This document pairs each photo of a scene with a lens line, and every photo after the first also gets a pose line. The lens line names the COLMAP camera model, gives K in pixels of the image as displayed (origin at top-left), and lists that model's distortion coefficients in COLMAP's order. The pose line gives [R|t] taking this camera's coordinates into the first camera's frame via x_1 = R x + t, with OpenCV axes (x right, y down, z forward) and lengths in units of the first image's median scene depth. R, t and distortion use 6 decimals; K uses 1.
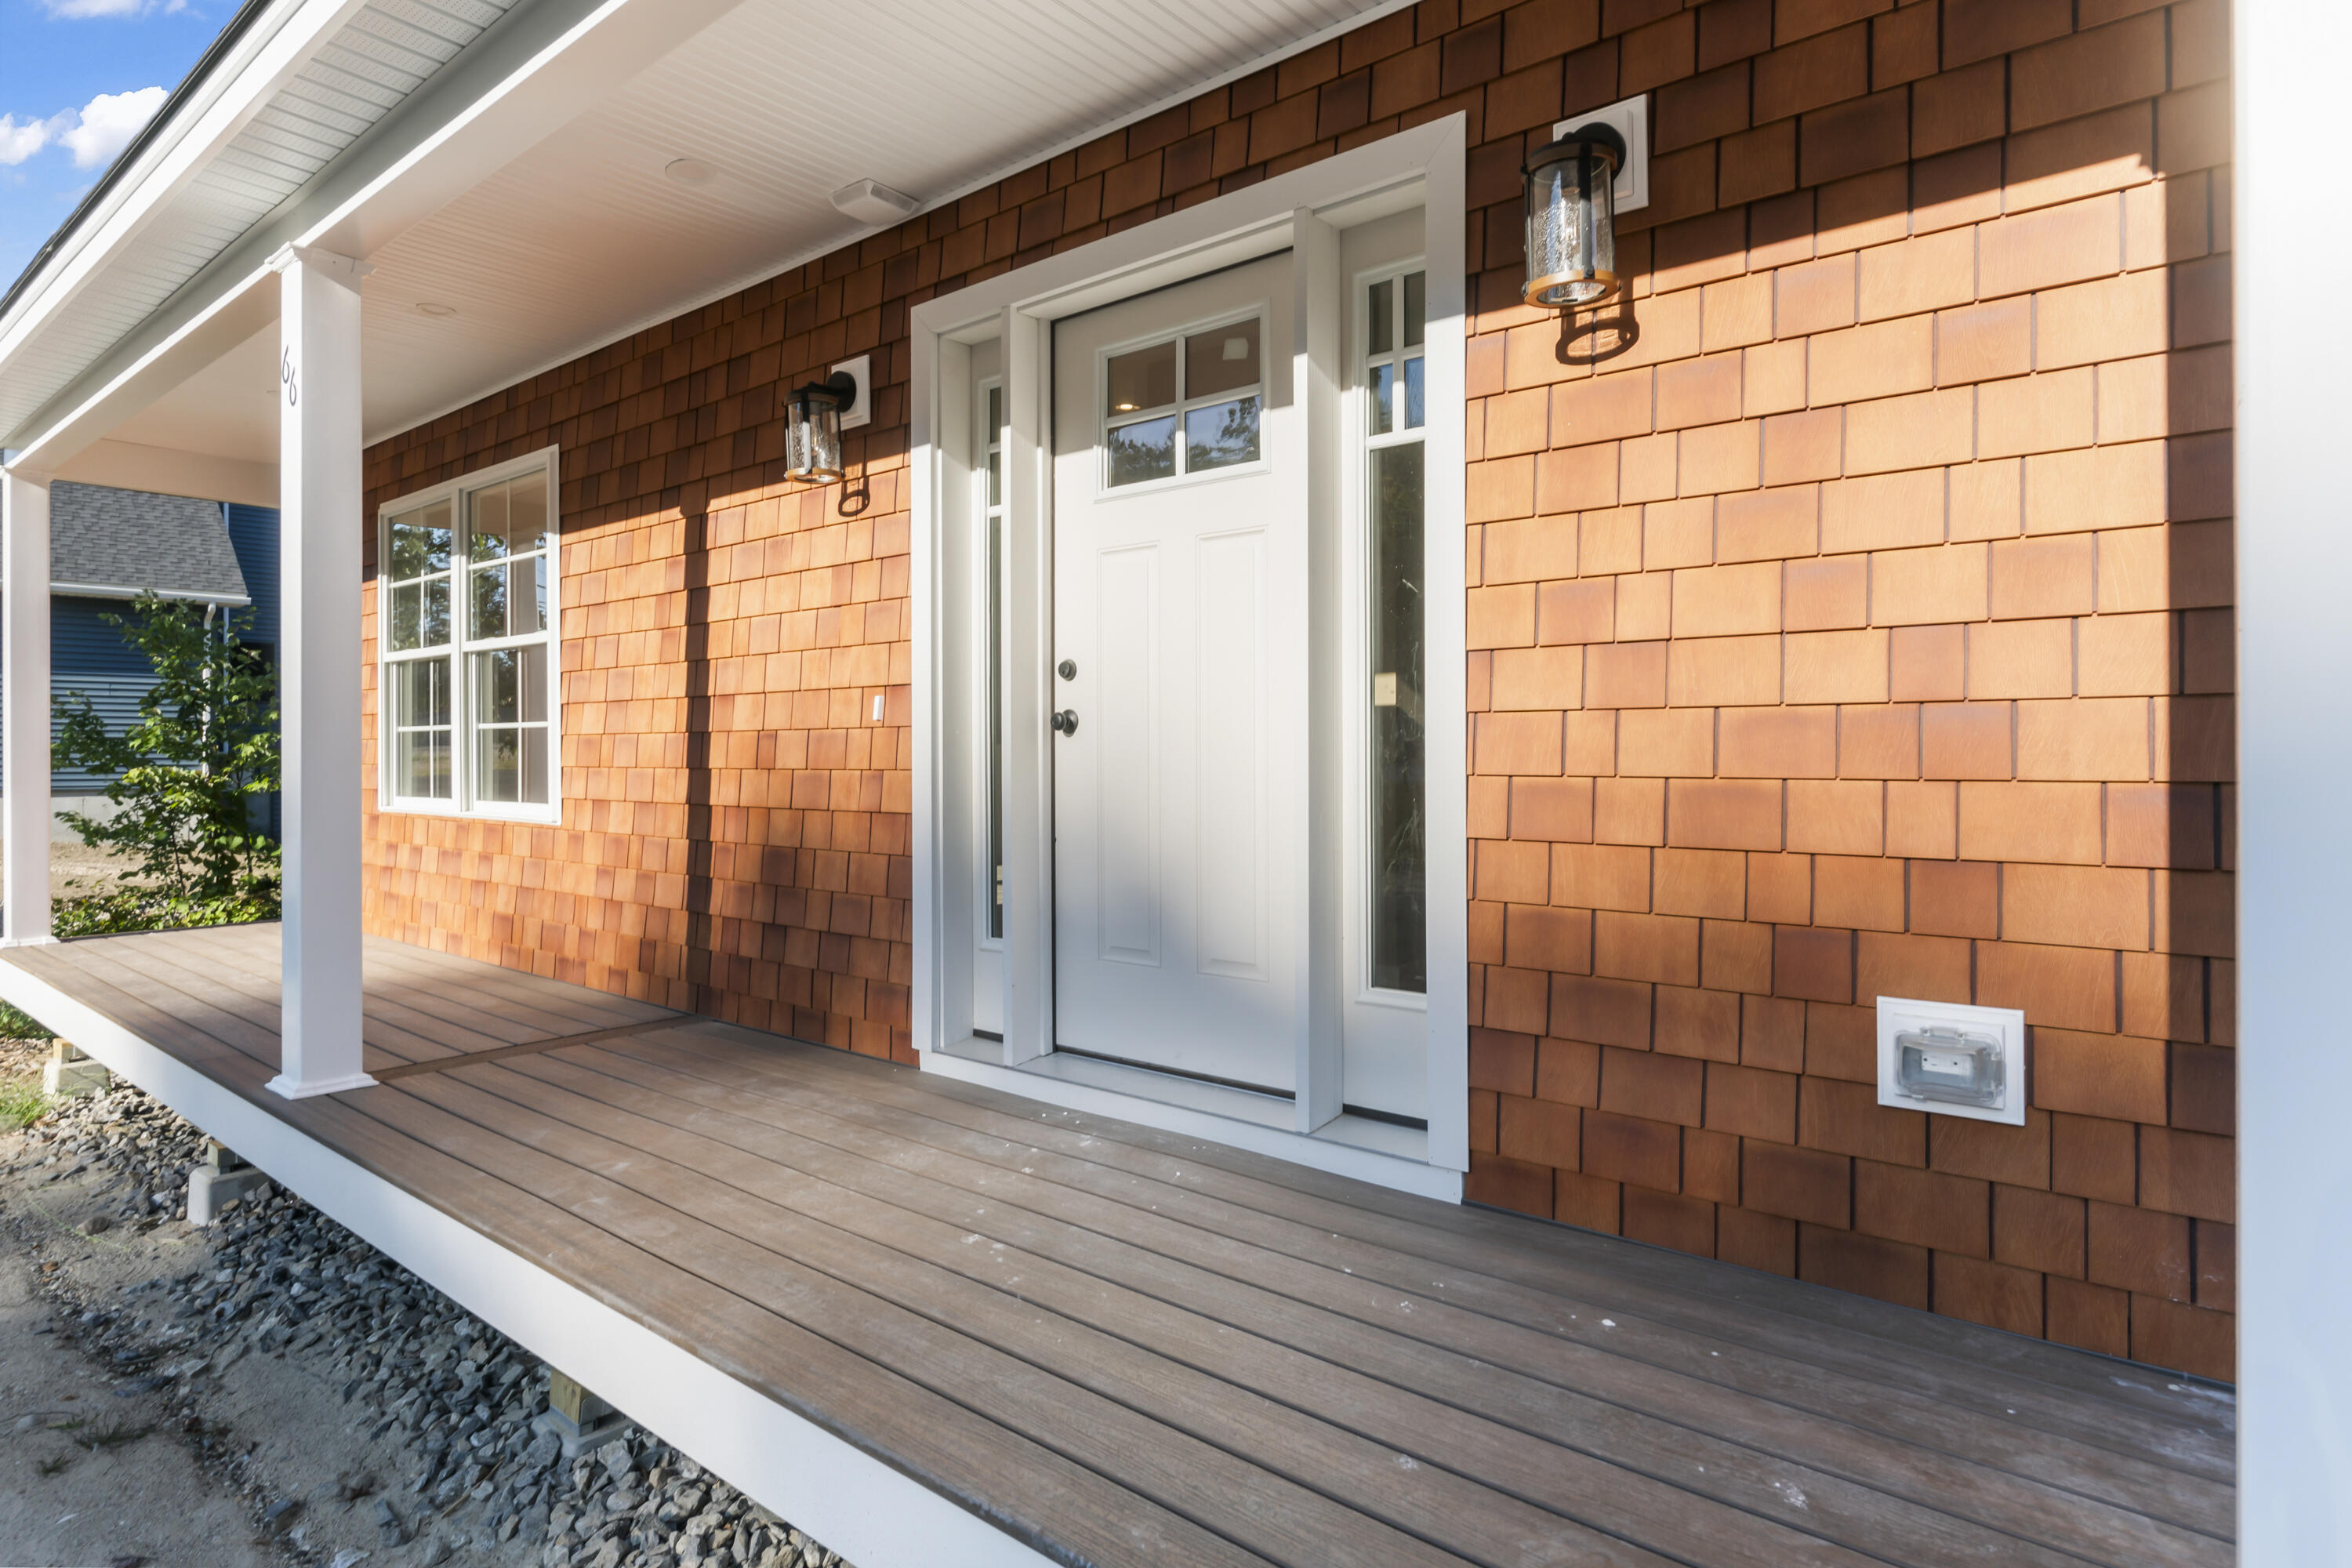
lens RADIAL K [[1274.5, 0, 1176.0], [0, 1274.5, 784.0], [0, 0, 1]] dist [0.003201, 0.000686]
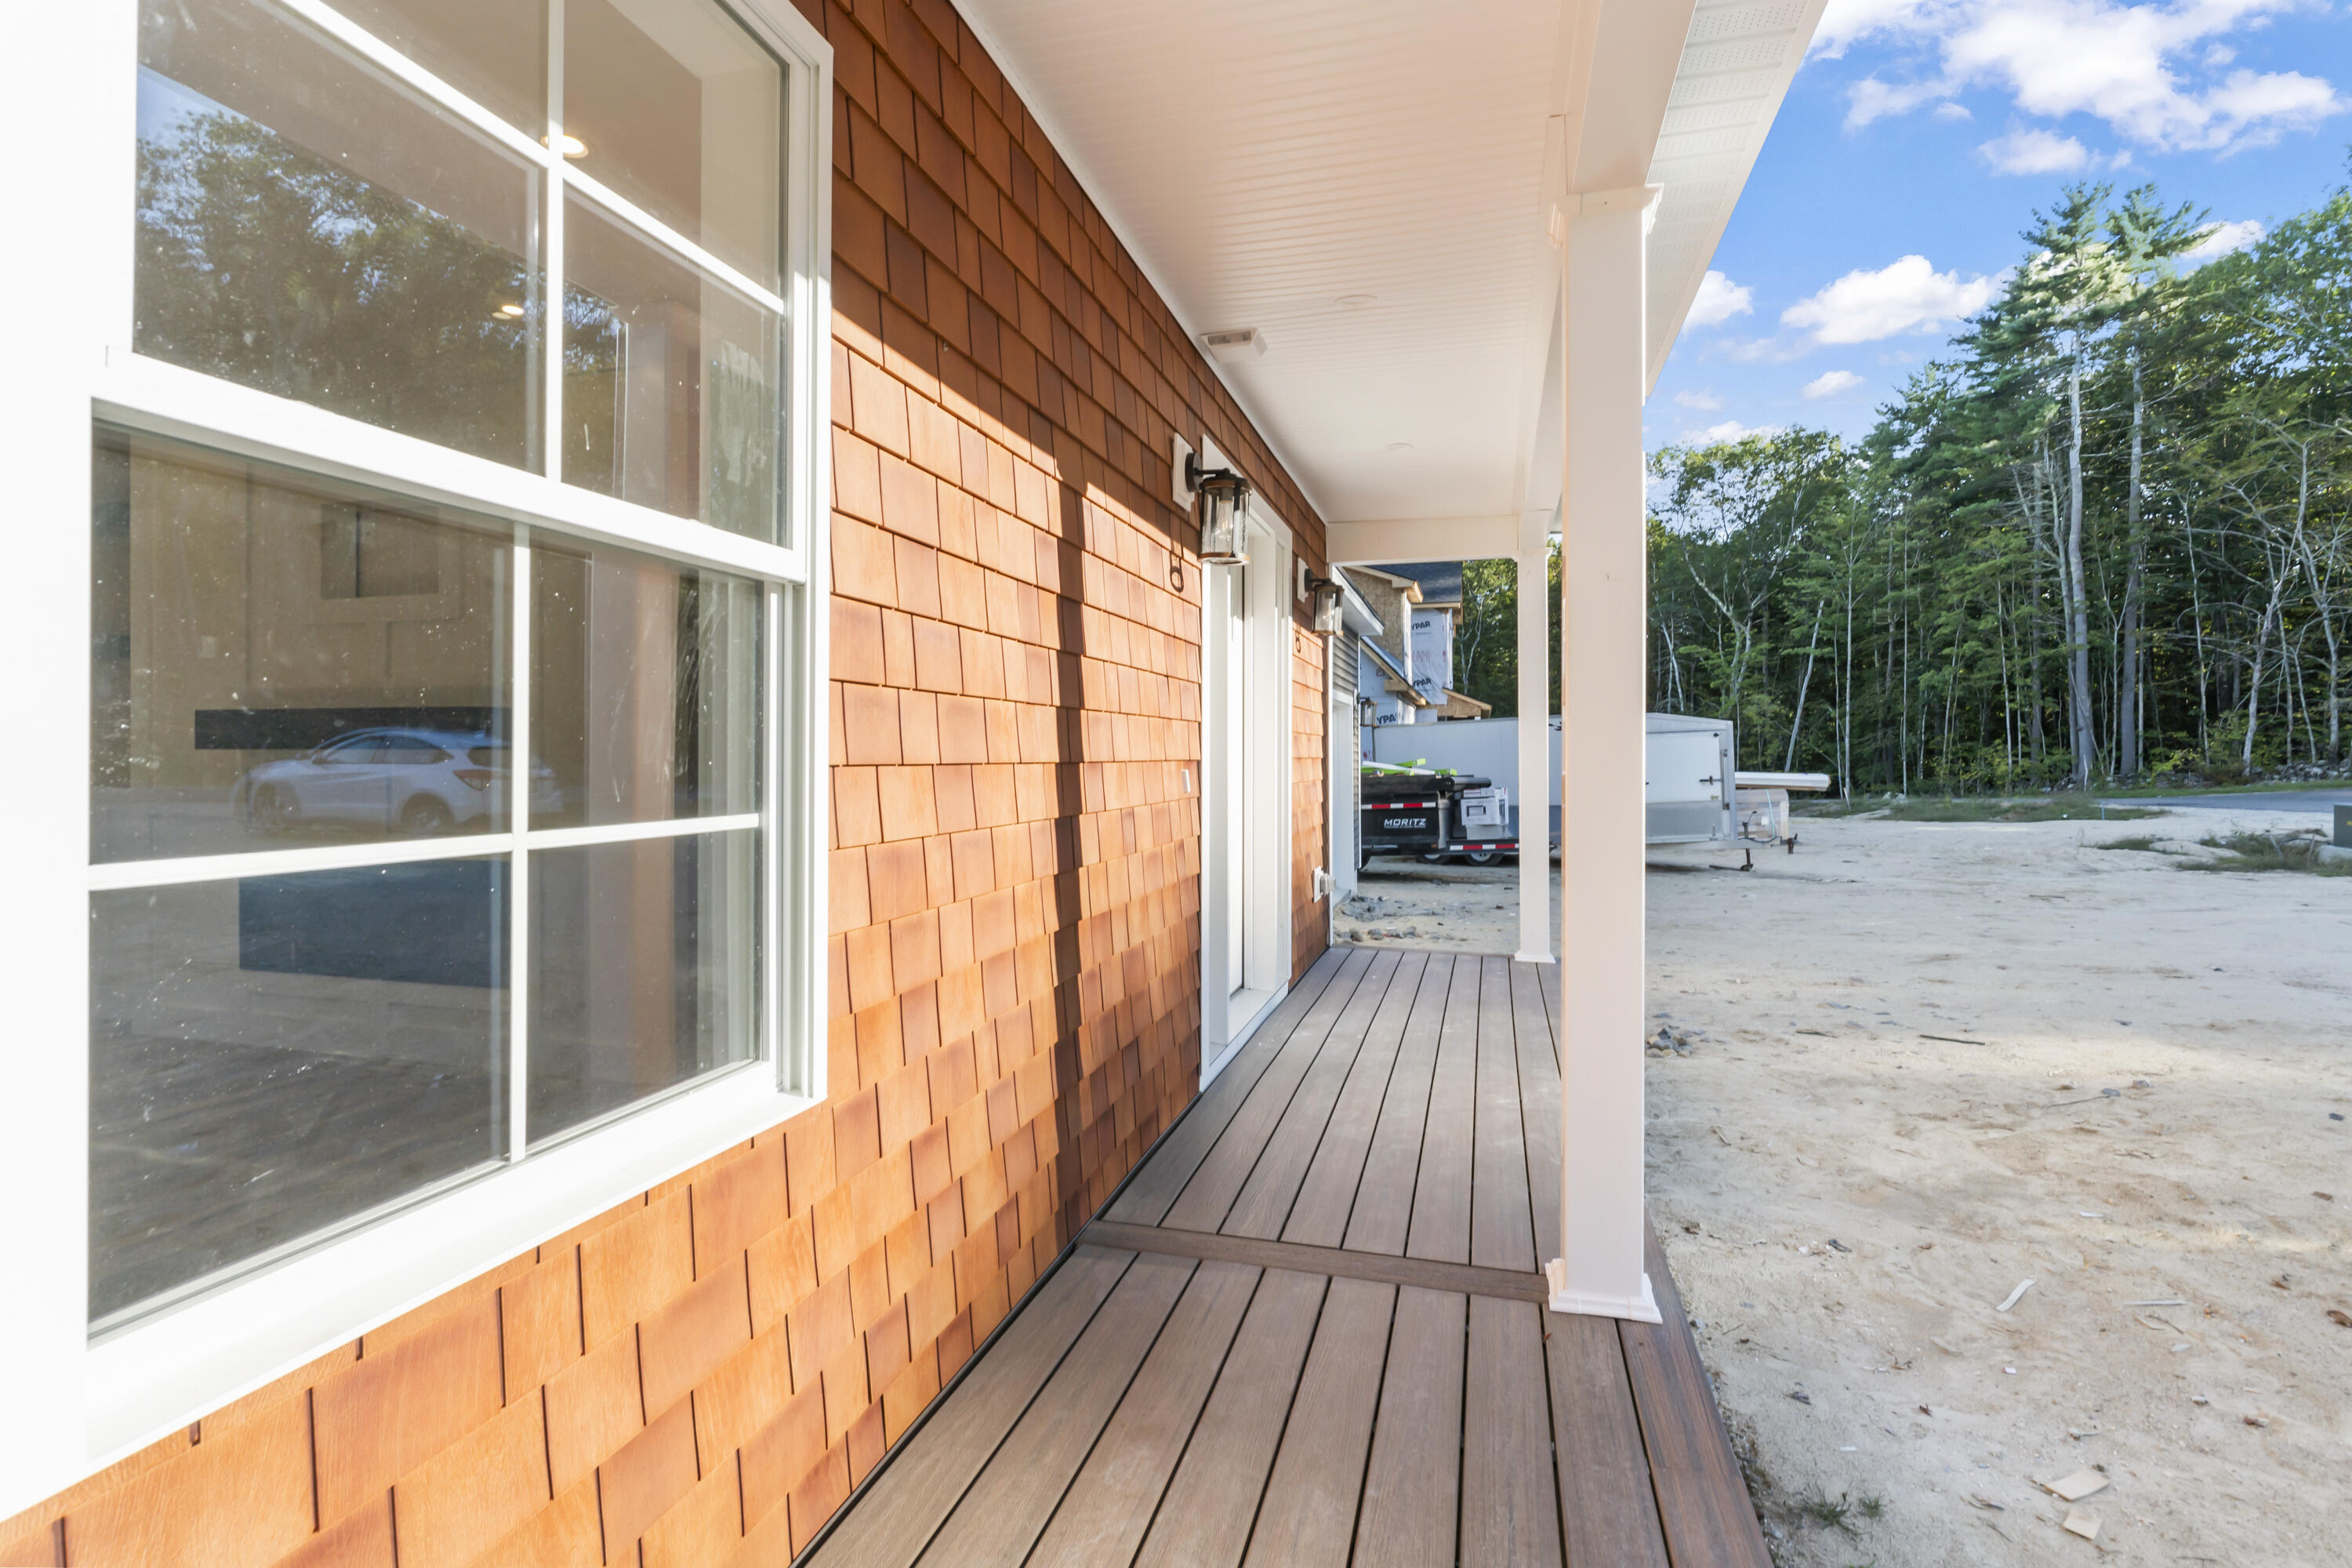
lens RADIAL K [[1165.6, 0, 1177.2], [0, 1165.6, 742.1], [0, 0, 1]] dist [-0.000781, -0.000101]
pose [[-0.413483, 0.001928, 0.910510, -0.947245], [0.006266, 0.999980, 0.000728, -0.079626], [-0.910490, 0.006007, -0.413486, 1.199486]]
